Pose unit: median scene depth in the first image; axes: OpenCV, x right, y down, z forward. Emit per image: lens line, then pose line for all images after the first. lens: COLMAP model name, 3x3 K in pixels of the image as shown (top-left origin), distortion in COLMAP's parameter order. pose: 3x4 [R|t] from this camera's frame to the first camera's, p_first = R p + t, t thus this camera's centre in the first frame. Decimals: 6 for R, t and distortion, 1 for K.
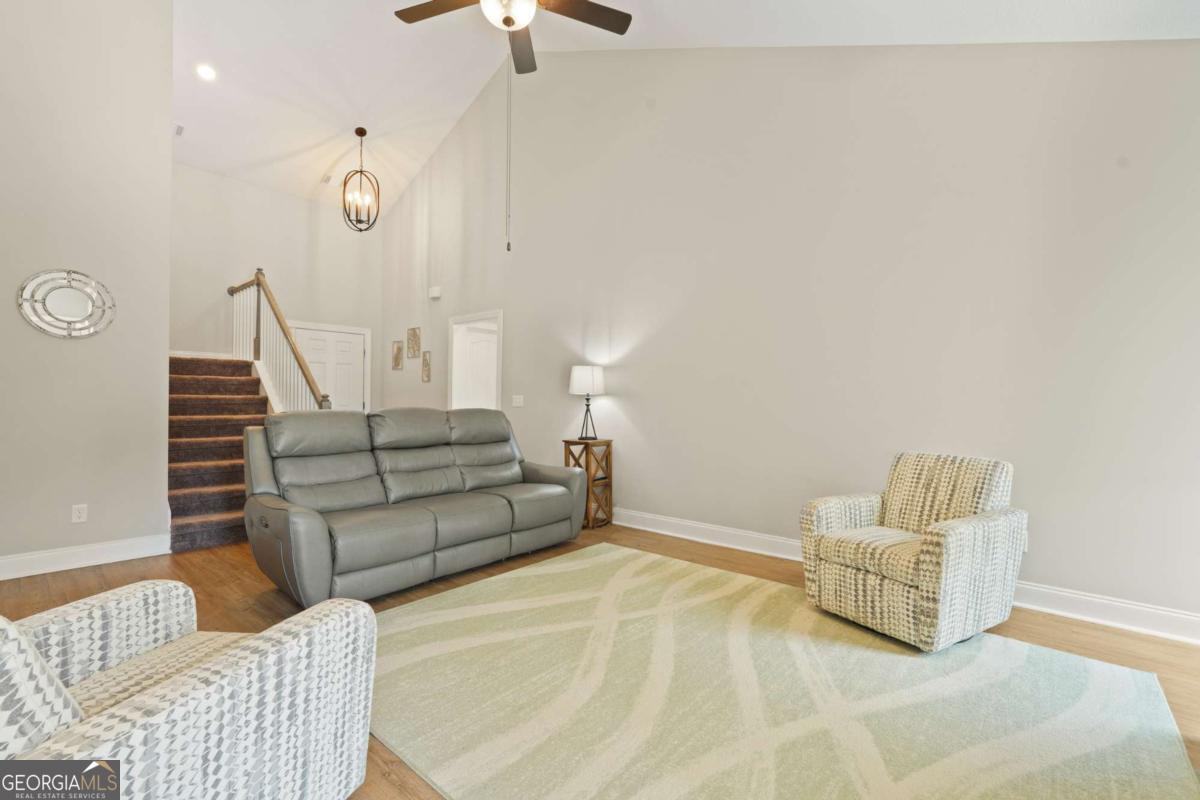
lens RADIAL K [[534.1, 0, 619.3], [0, 534.1, 401.0], [0, 0, 1]] dist [-0.022779, 0.000109]
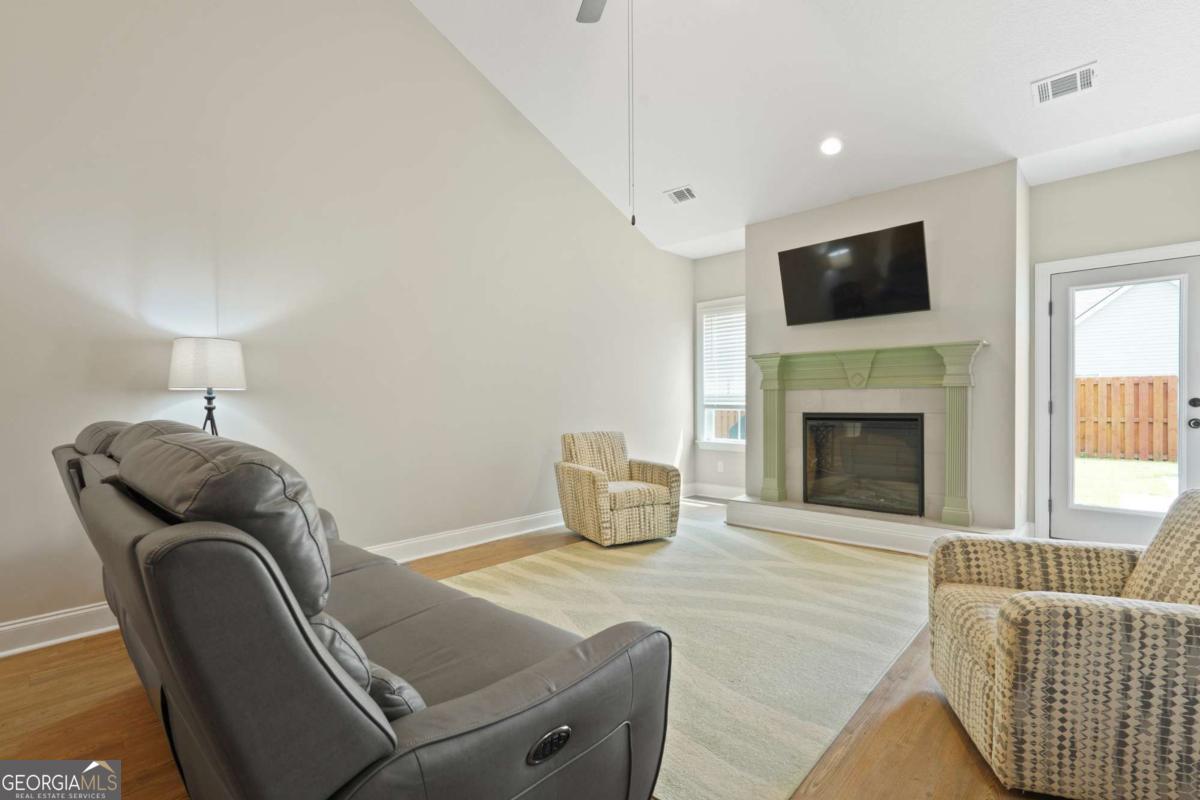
lens RADIAL K [[535.1, 0, 578.6], [0, 535.1, 405.9], [0, 0, 1]] dist [0.000944, 0.000243]
pose [[0.076460, -0.016893, 0.996930, -0.953229], [0.008086, 0.999834, 0.016322, -0.001886], [-0.997040, 0.006814, 0.076583, 0.899954]]
